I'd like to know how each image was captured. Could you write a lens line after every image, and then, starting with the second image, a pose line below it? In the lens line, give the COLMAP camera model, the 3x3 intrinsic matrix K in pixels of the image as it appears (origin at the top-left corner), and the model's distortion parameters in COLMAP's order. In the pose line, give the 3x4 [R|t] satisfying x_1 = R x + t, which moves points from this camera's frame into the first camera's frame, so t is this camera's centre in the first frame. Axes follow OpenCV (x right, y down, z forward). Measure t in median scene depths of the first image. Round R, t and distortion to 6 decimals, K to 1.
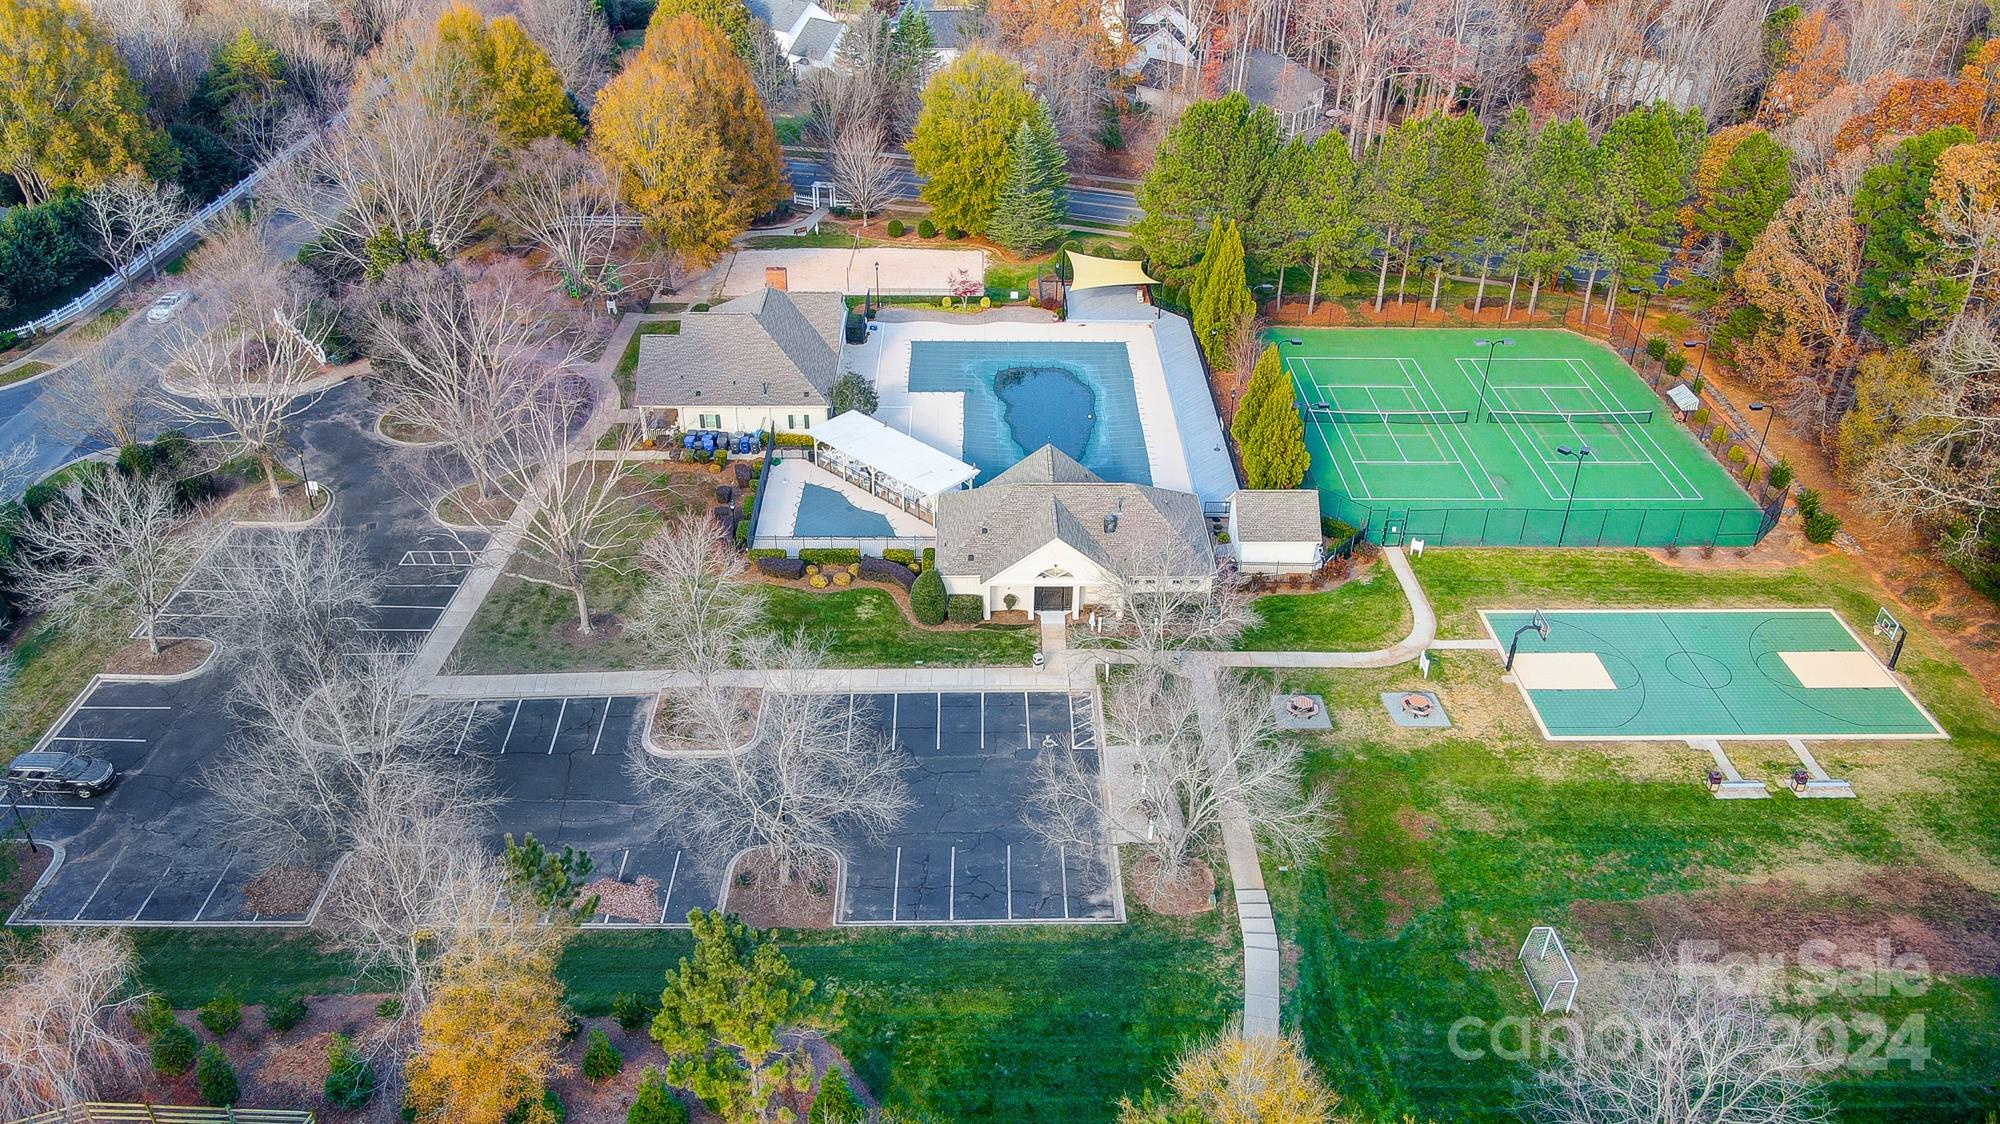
lens RADIAL K [[1447.4, 0, 1000.0], [0, 1447.4, 562.0], [0, 0, 1]] dist [0.014609, 0.003104]
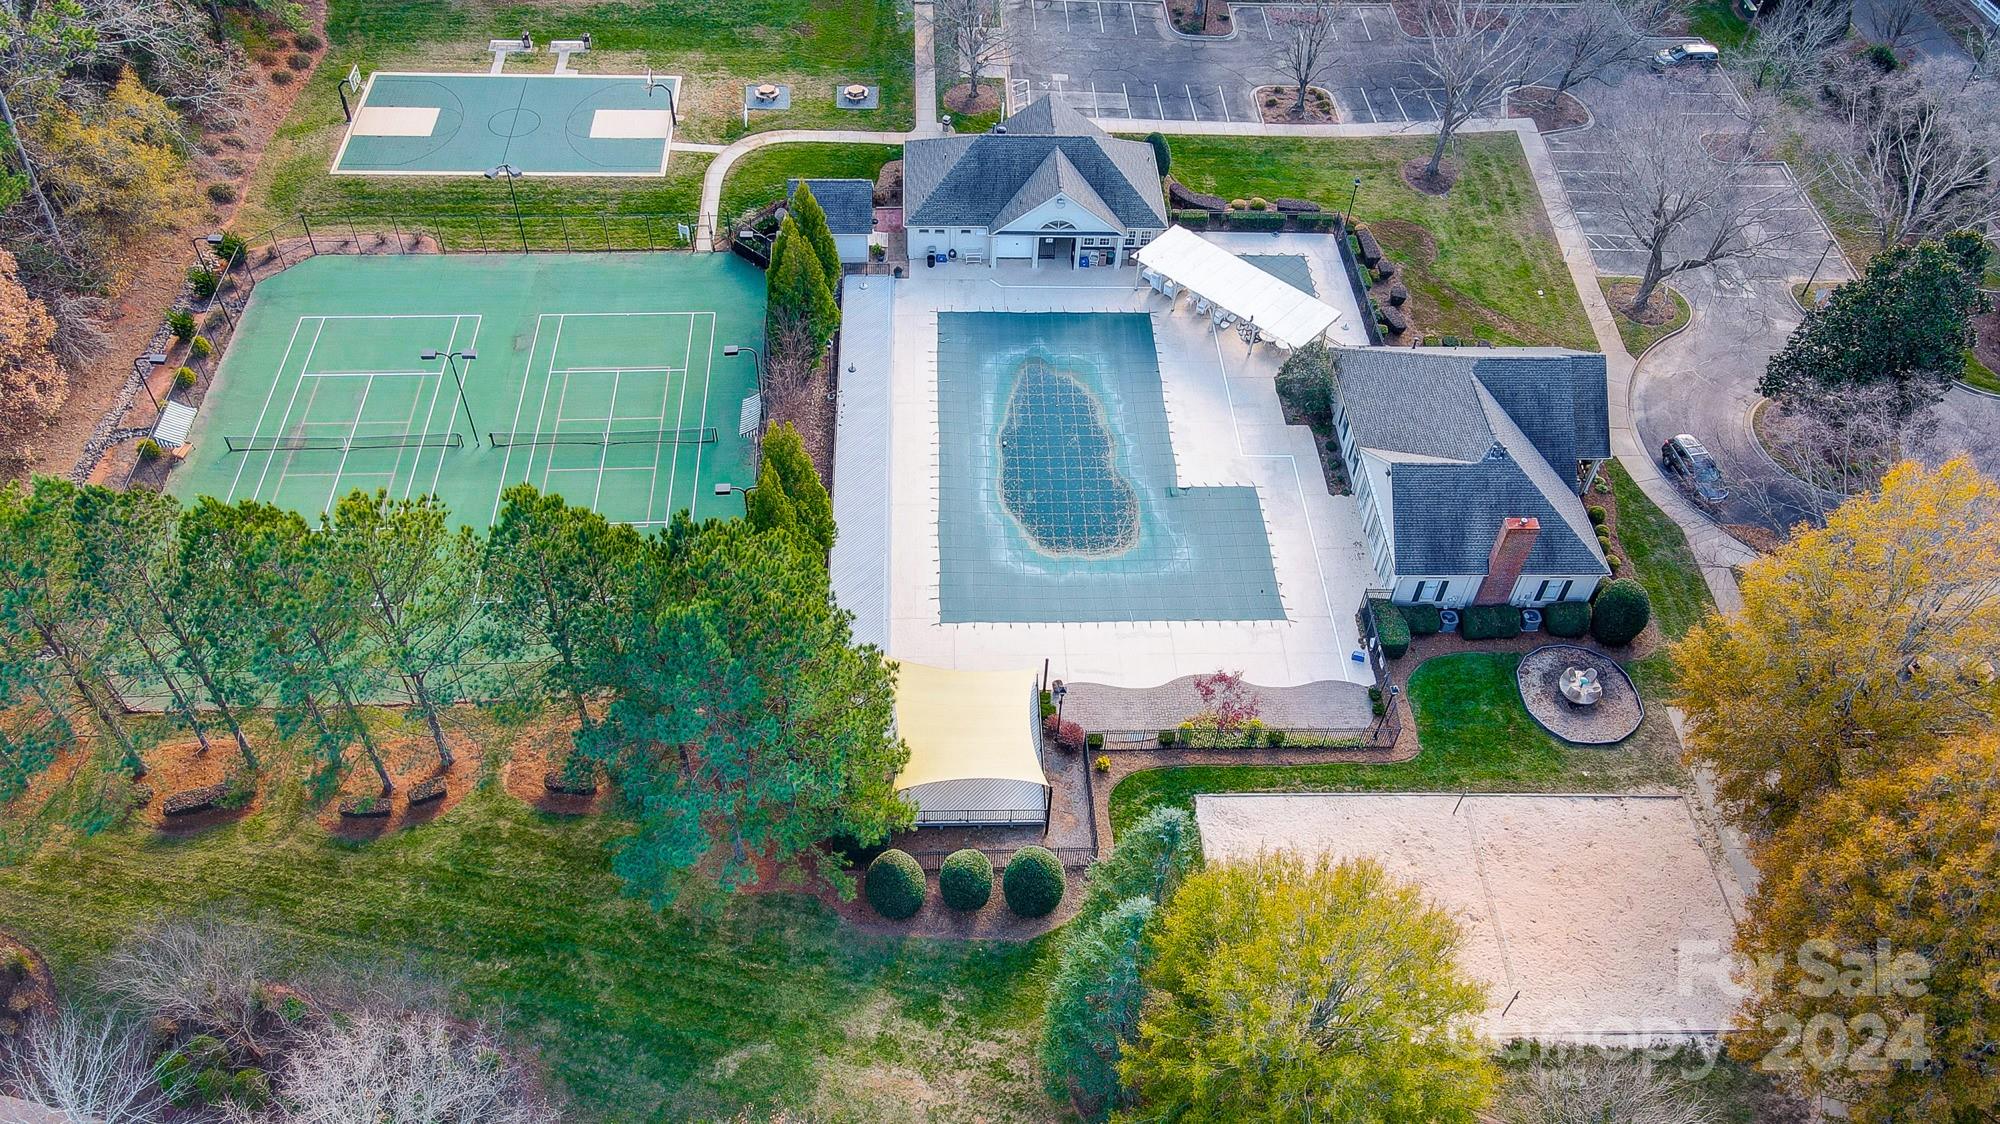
lens RADIAL K [[1447.4, 0, 1000.0], [0, 1447.4, 562.0], [0, 0, 1]] dist [0.014609, 0.003104]
pose [[-0.997254, -0.021814, -0.070777, 0.140984], [-0.073214, 0.146101, 0.986557, -0.993255], [-0.011180, 0.989029, -0.147297, 1.398338]]
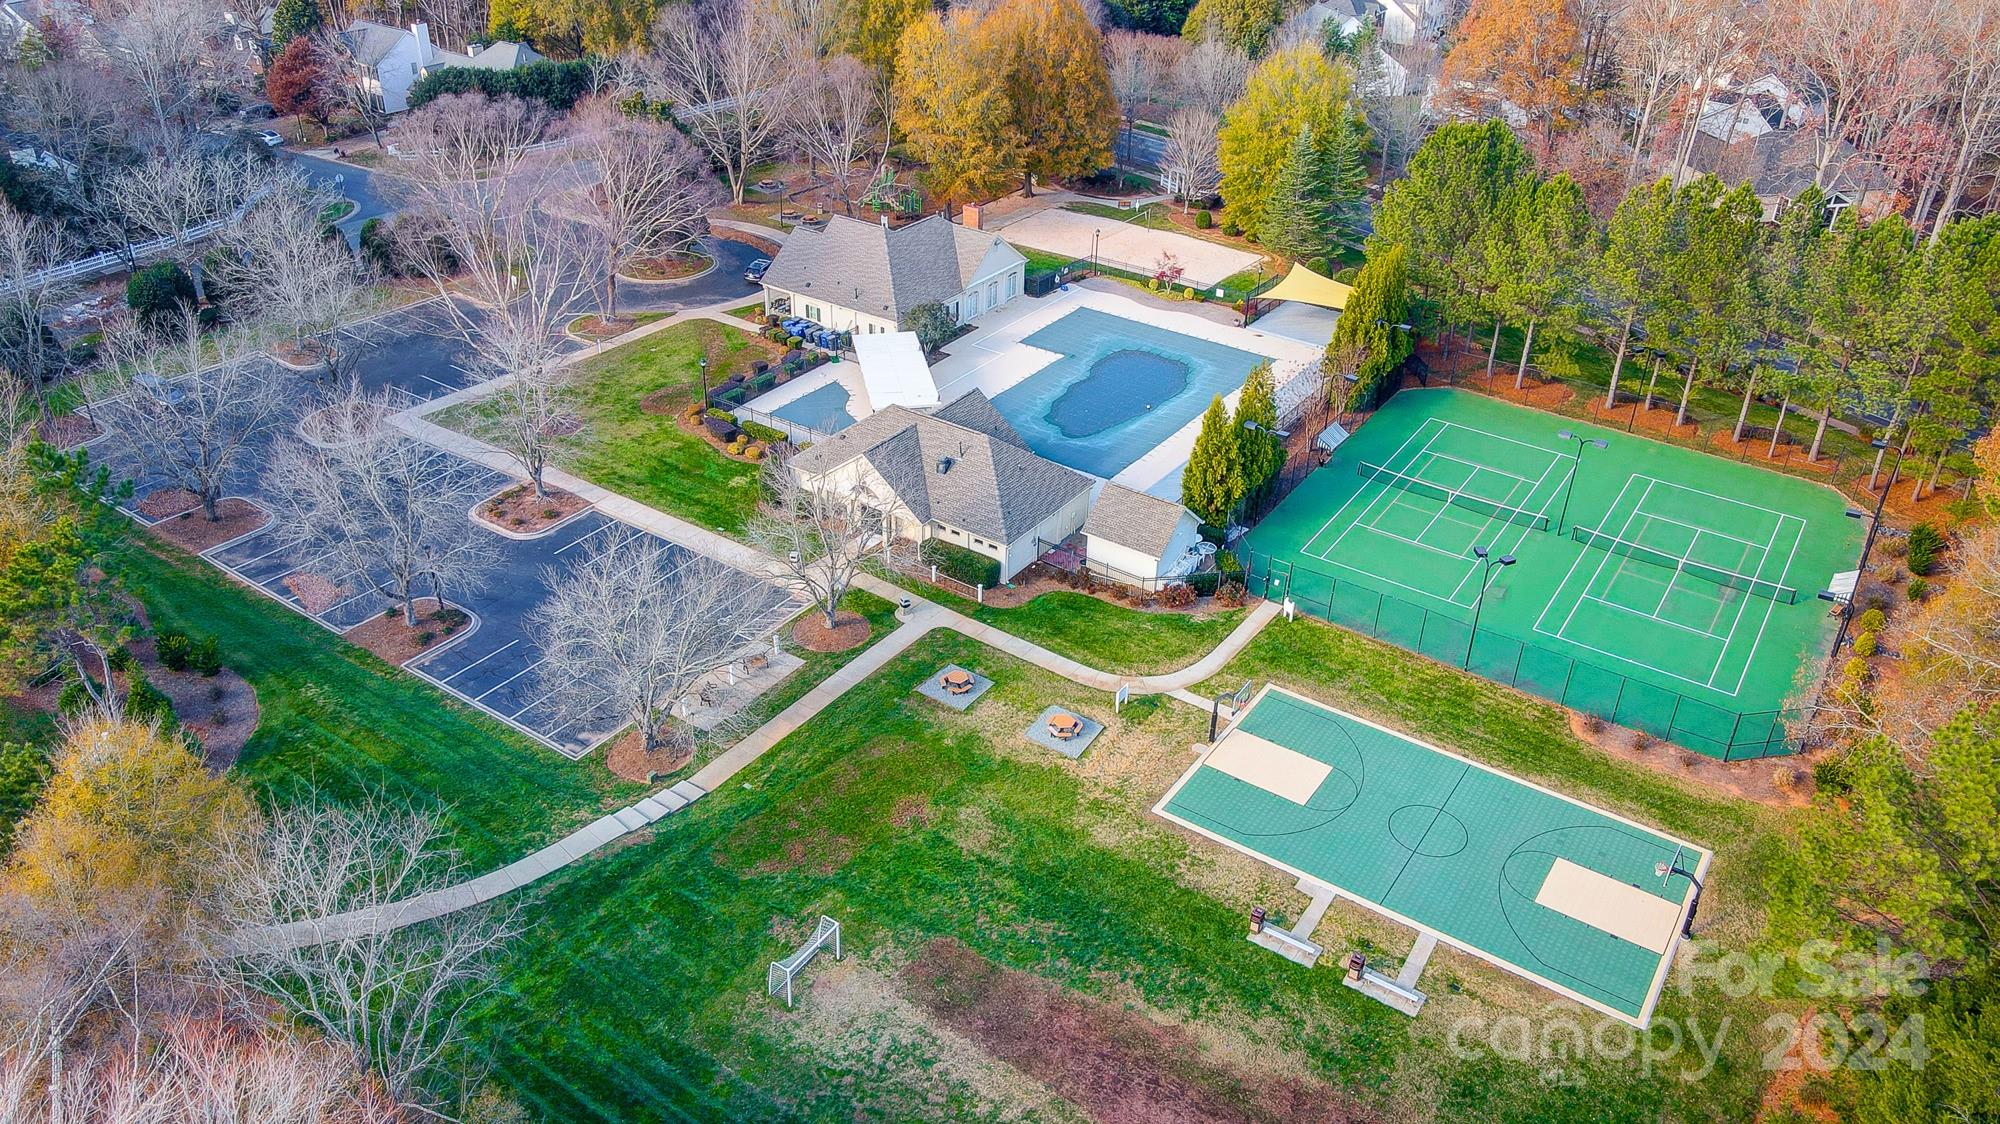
lens RADIAL K [[1447.4, 0, 1000.0], [0, 1447.4, 562.0], [0, 0, 1]] dist [0.014609, 0.003104]
pose [[0.812593, 0.307782, -0.494938, 0.579138], [-0.326595, 0.943803, 0.050708, -0.024927], [0.482731, 0.120440, 0.867448, 0.170347]]
